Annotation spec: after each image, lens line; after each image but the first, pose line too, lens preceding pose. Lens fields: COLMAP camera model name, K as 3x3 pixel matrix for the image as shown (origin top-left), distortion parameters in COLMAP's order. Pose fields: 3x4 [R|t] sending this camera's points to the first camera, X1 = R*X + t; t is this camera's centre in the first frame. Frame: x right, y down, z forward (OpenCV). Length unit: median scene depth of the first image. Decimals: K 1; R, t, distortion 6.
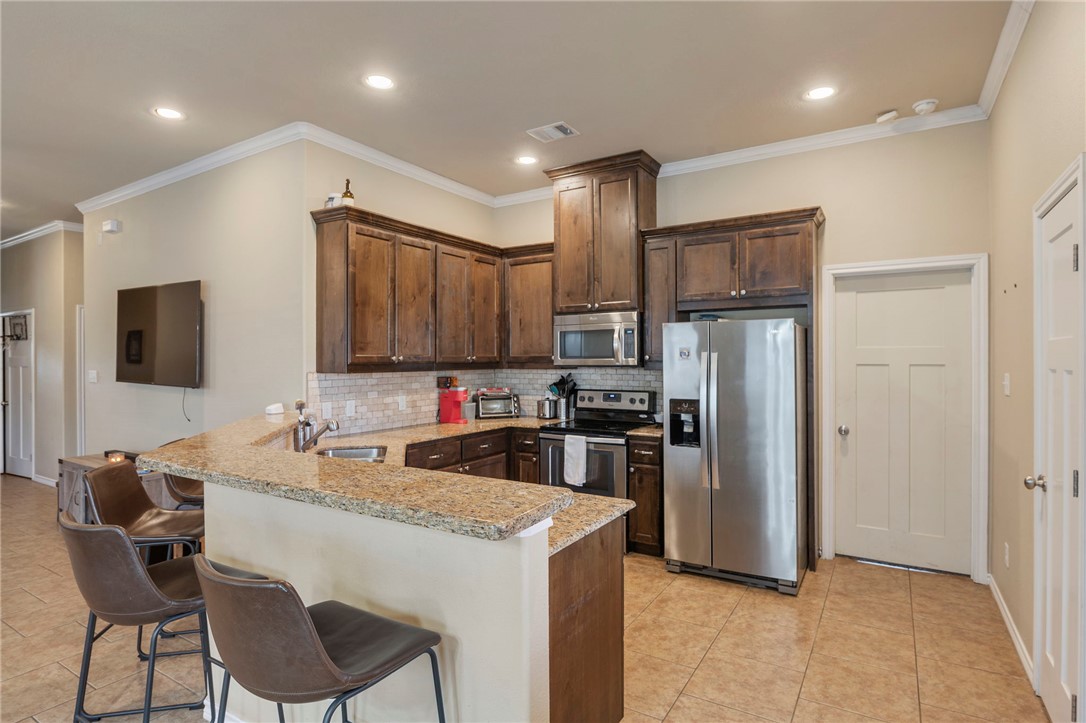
lens RADIAL K [[558.6, 0, 543.0], [0, 558.6, 361.5], [0, 0, 1]] dist [0.001063, 0.000388]
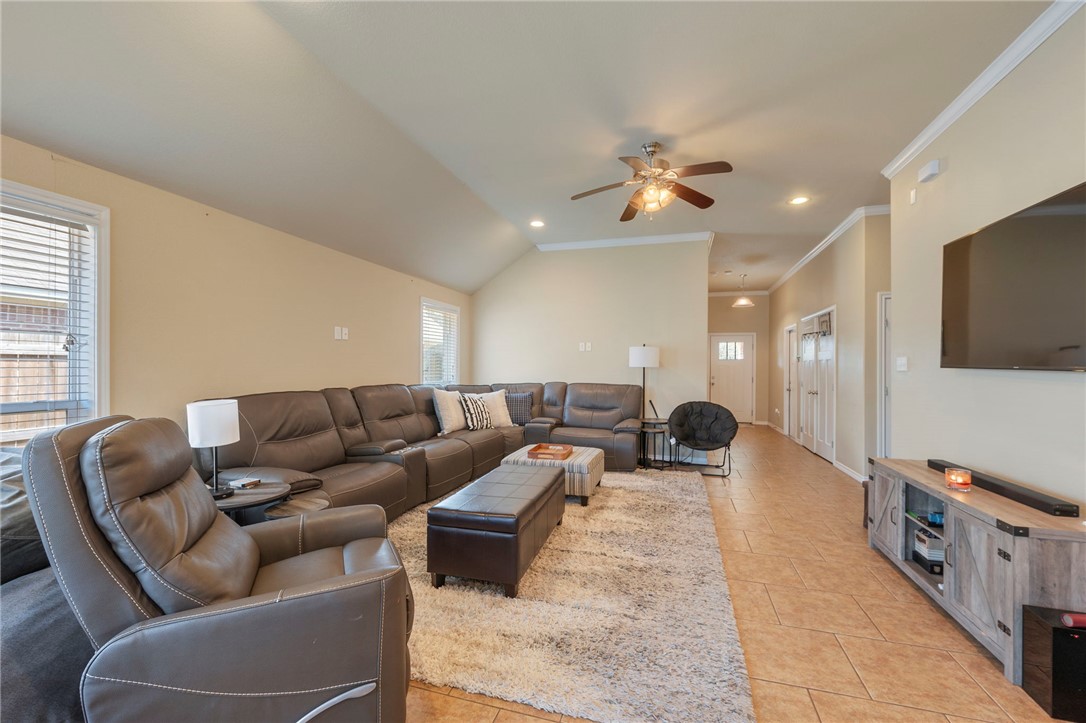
lens RADIAL K [[440.5, 0, 543.0], [0, 440.5, 361.5], [0, 0, 1]] dist [0.000433, 0.000034]
pose [[0.257600, -0.008639, -0.966213, -0.317657], [-0.012794, 0.999842, -0.012351, 0.039737], [0.966167, 0.015543, 0.257448, 0.320611]]
